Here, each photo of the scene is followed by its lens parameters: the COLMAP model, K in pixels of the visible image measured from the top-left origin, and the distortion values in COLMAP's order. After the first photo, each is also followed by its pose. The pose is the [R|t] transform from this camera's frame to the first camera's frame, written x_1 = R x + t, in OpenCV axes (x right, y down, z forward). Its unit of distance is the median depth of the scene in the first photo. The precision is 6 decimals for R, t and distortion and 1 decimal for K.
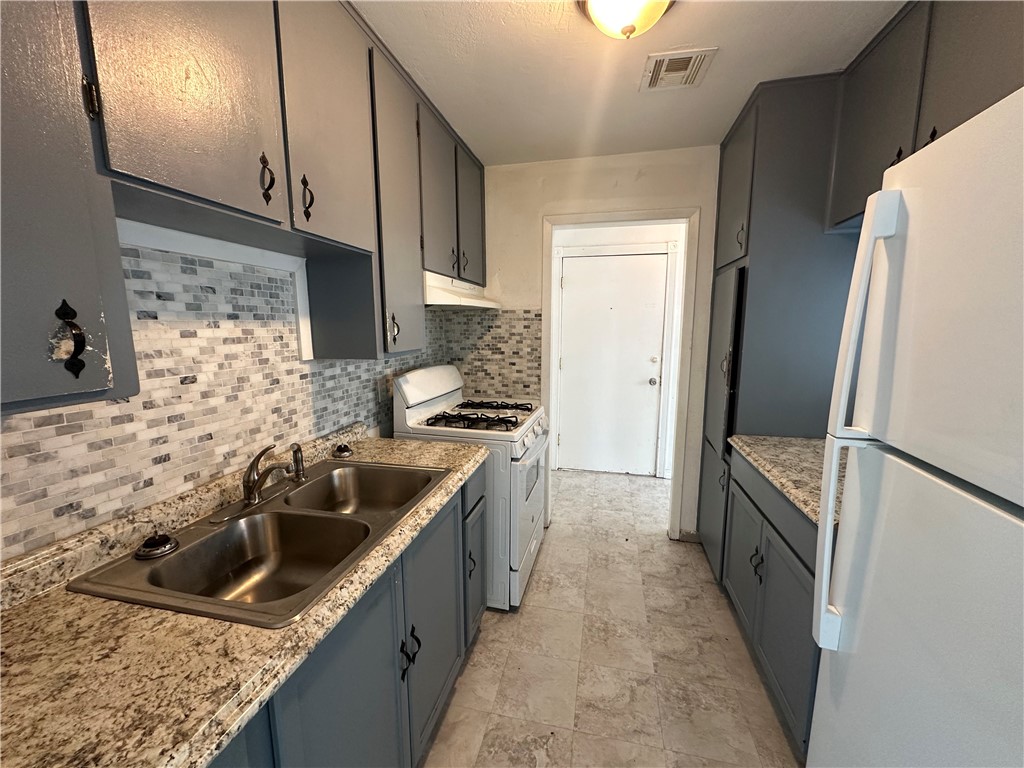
lens RADIAL K [[409.3, 0, 512.7], [0, 409.3, 386.5], [0, 0, 1]] dist [-0.002488, 0.000367]
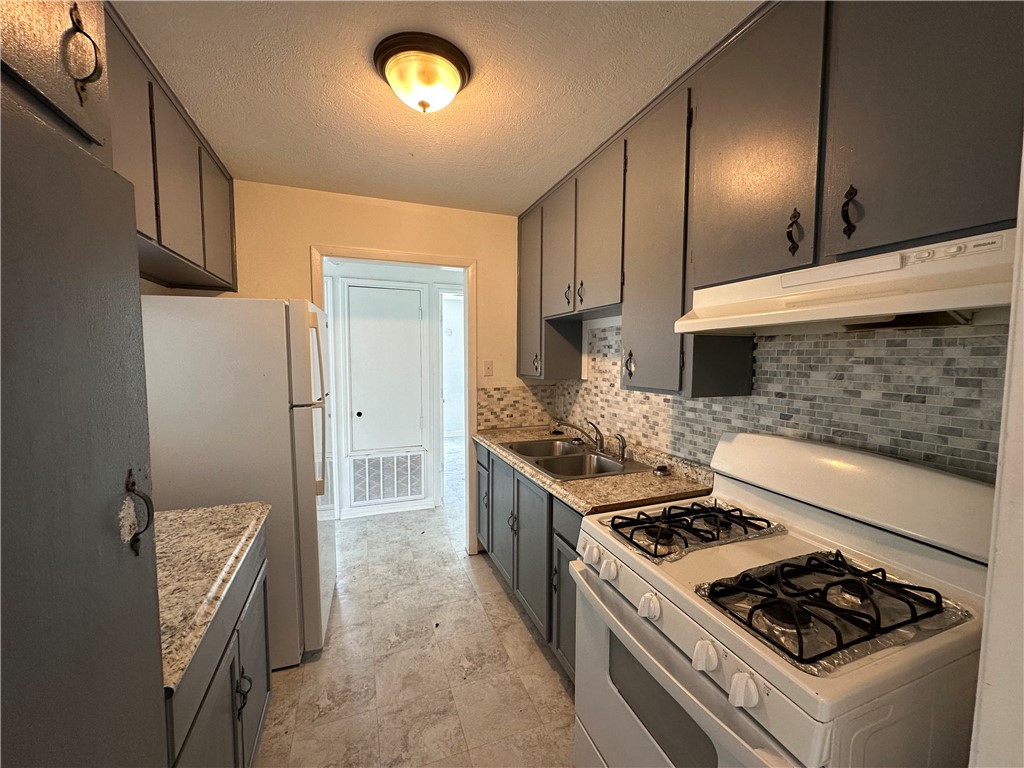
lens RADIAL K [[409.3, 0, 512.7], [0, 409.3, 386.5], [0, 0, 1]] dist [-0.002488, 0.000367]
pose [[-0.829097, 0.041942, -0.557530, 0.620318], [-0.083256, 0.976803, 0.197291, -0.291801], [0.552872, 0.209991, -0.806372, 1.842593]]
